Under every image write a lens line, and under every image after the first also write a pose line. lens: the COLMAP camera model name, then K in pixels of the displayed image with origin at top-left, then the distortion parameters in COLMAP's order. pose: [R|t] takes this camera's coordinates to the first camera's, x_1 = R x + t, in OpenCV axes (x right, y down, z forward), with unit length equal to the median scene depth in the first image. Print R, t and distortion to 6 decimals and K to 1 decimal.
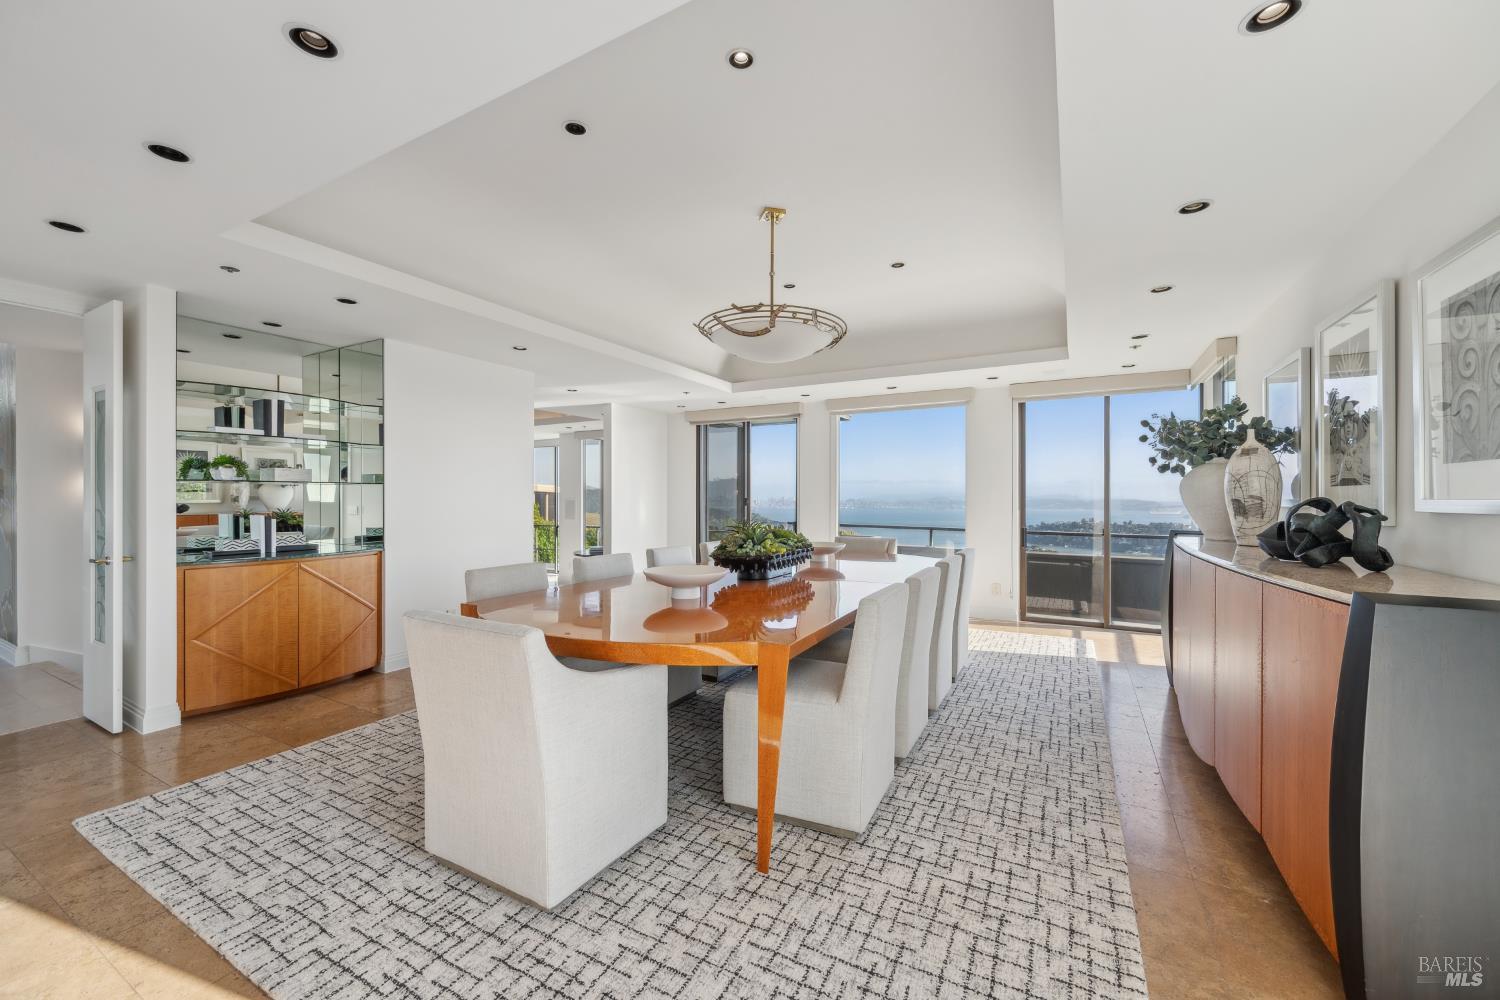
lens RADIAL K [[591.4, 0, 745.8], [0, 591.4, 500.8], [0, 0, 1]] dist [0.001862, 0.000086]
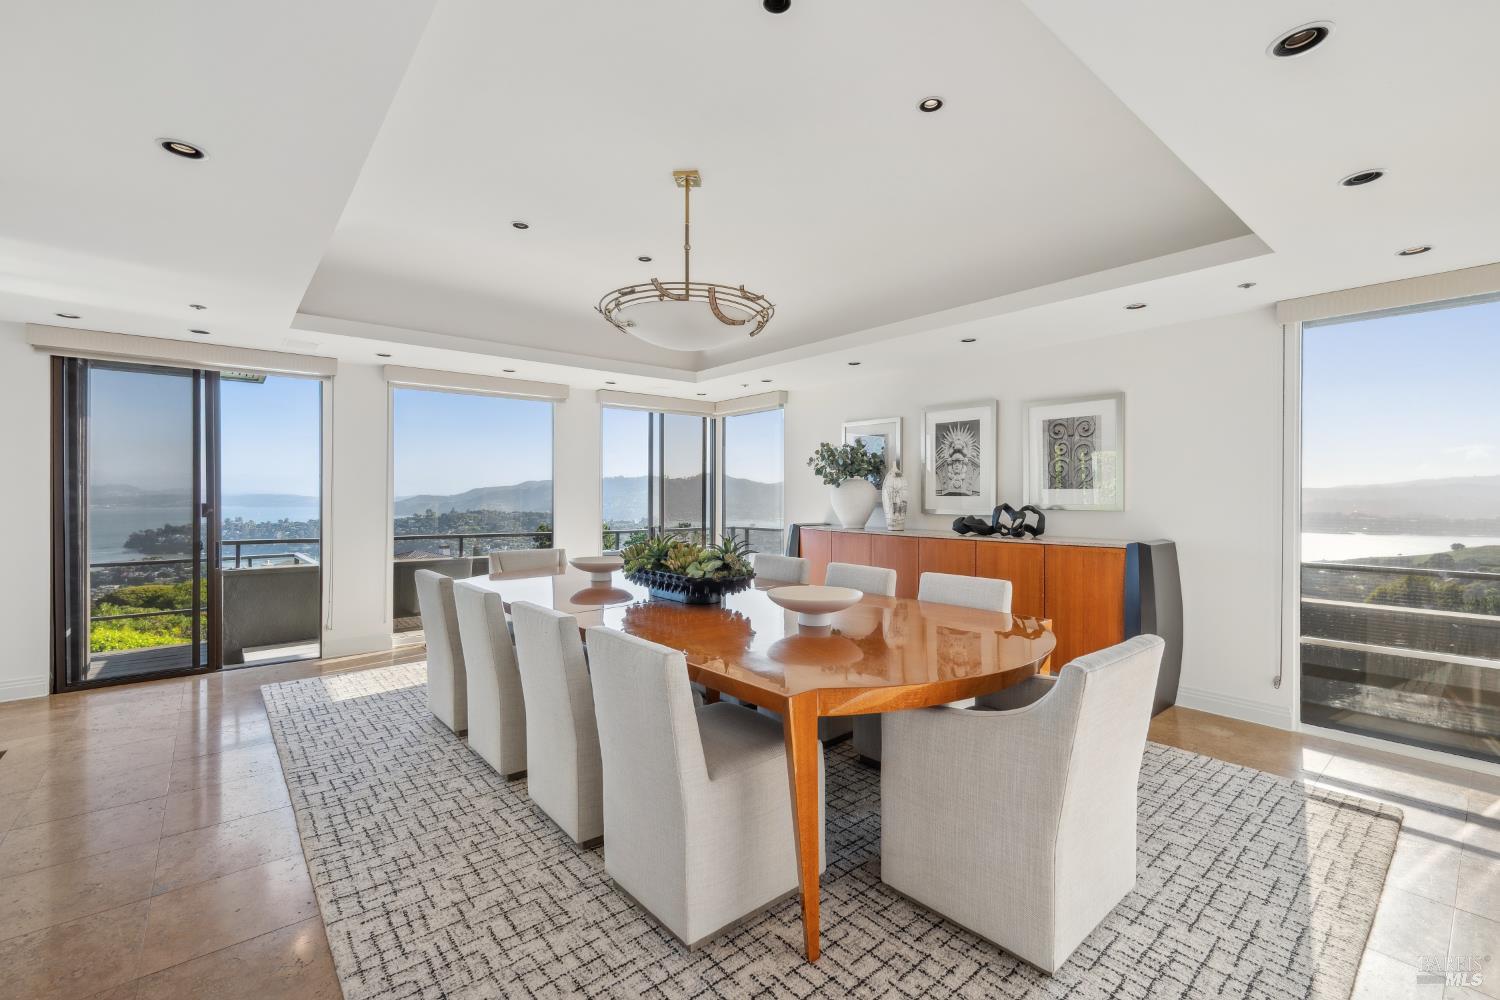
lens RADIAL K [[638.1, 0, 747.2], [0, 638.1, 494.1], [0, 0, 1]] dist [-0.002878, -0.000337]
pose [[0.356886, -0.001252, 0.934147, -0.876473], [0.004198, 0.999991, -0.000264, -0.023917], [-0.934139, 0.004015, 0.356888, 0.642866]]
